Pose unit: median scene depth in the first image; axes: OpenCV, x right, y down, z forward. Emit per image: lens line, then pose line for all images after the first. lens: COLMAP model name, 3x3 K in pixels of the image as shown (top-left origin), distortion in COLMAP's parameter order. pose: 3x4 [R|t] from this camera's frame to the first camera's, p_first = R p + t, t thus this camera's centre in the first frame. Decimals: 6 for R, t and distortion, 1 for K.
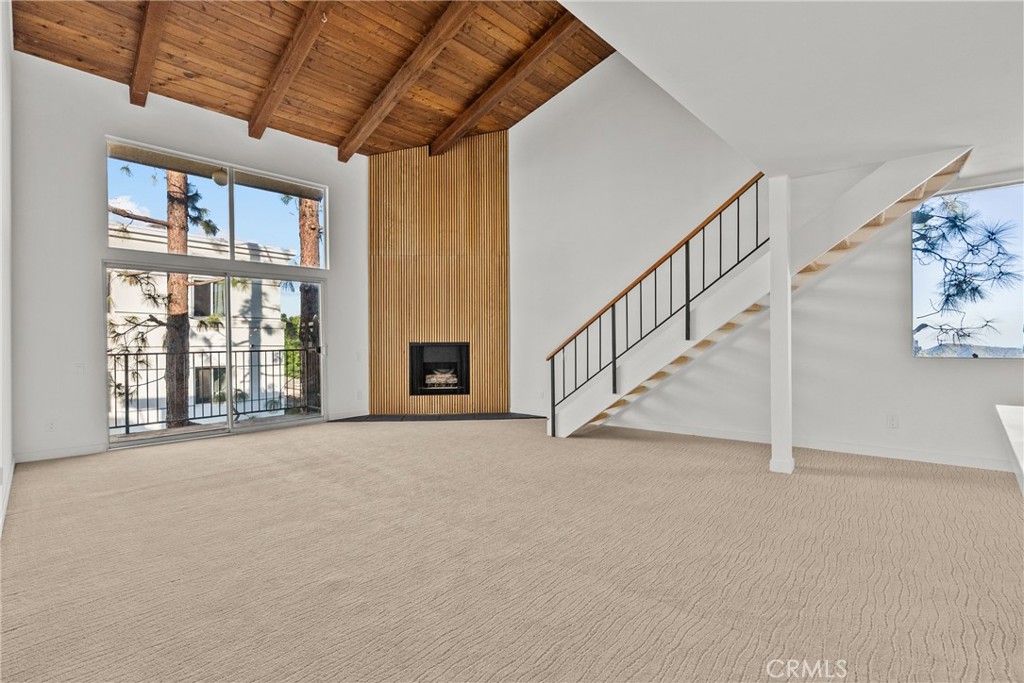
lens RADIAL K [[465.3, 0, 509.7], [0, 465.3, 343.1], [0, 0, 1]] dist [-0.000181, 0.000640]
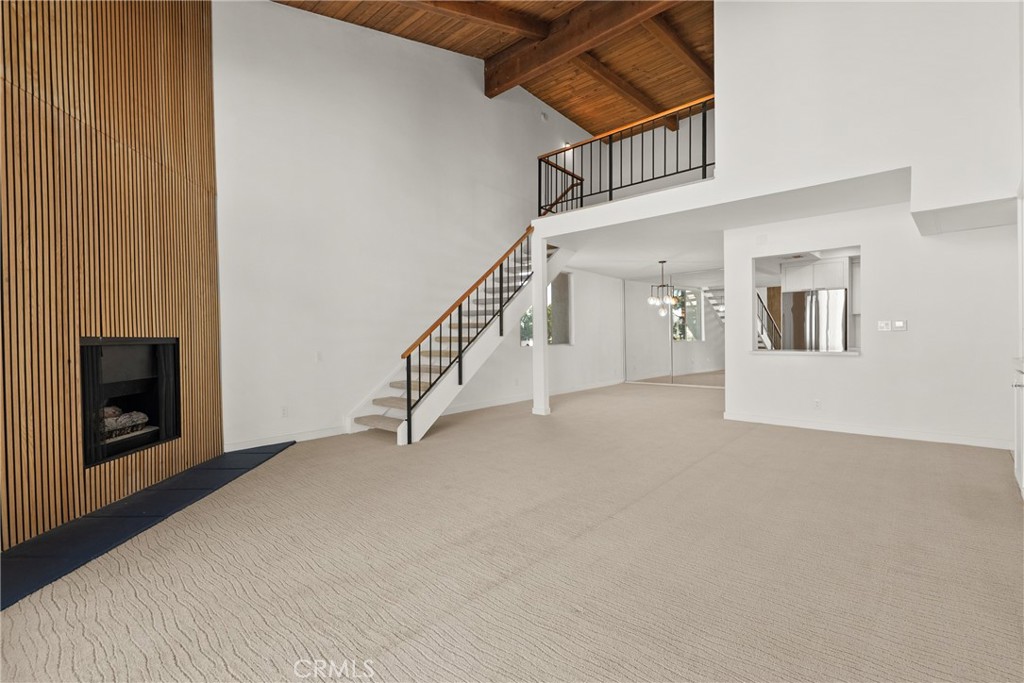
lens RADIAL K [[465.3, 0, 509.7], [0, 465.3, 343.1], [0, 0, 1]] dist [-0.000181, 0.000640]
pose [[-0.027080, 0.000353, 0.999633, -0.806450], [0.010114, 0.999949, -0.000079, 0.010246], [-0.999582, 0.010108, -0.027082, 0.829418]]
